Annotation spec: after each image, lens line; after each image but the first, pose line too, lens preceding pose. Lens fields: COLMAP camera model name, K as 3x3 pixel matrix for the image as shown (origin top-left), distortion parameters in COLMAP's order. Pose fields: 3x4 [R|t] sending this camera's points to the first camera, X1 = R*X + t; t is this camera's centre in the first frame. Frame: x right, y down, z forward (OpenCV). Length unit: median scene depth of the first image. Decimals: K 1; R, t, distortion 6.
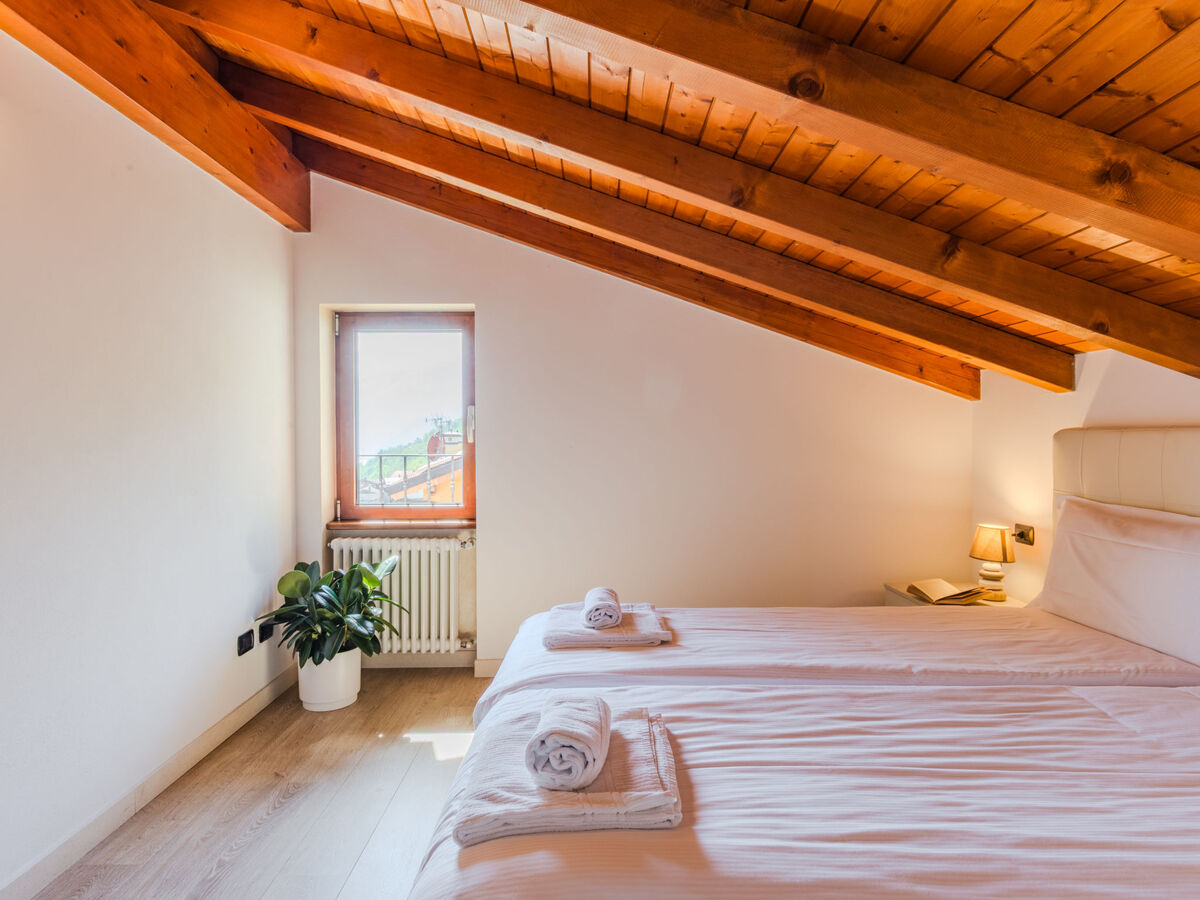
lens RADIAL K [[651.2, 0, 598.8], [0, 651.2, 446.7], [0, 0, 1]] dist [0.004963, -0.000662]
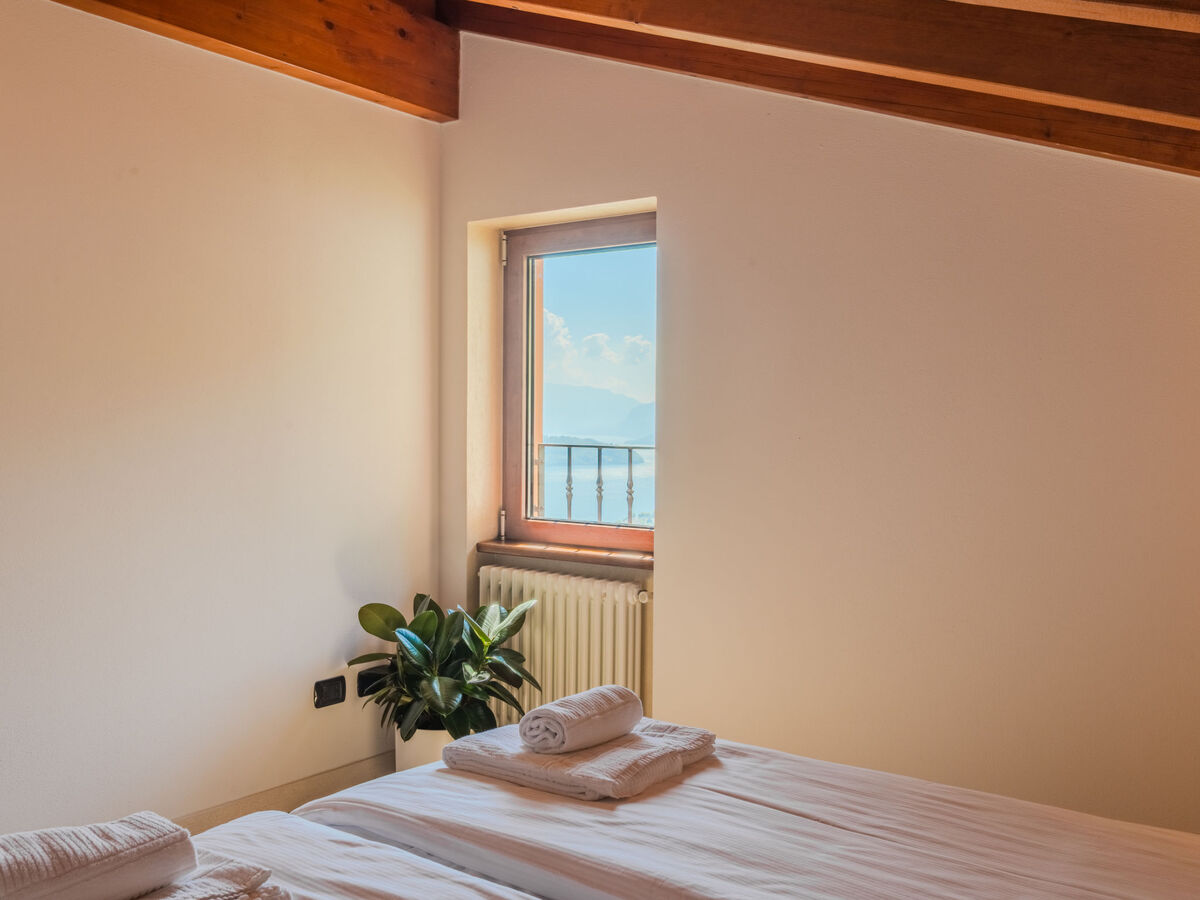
lens RADIAL K [[1098.6, 0, 600.0], [0, 1098.6, 450.0], [0, 0, 1]] dist [0.003505, -0.005348]
pose [[0.797772, 0.026047, -0.602396, 0.391625], [-0.017629, 0.999647, 0.019878, -0.004999], [0.602701, -0.005238, 0.797950, 0.162679]]
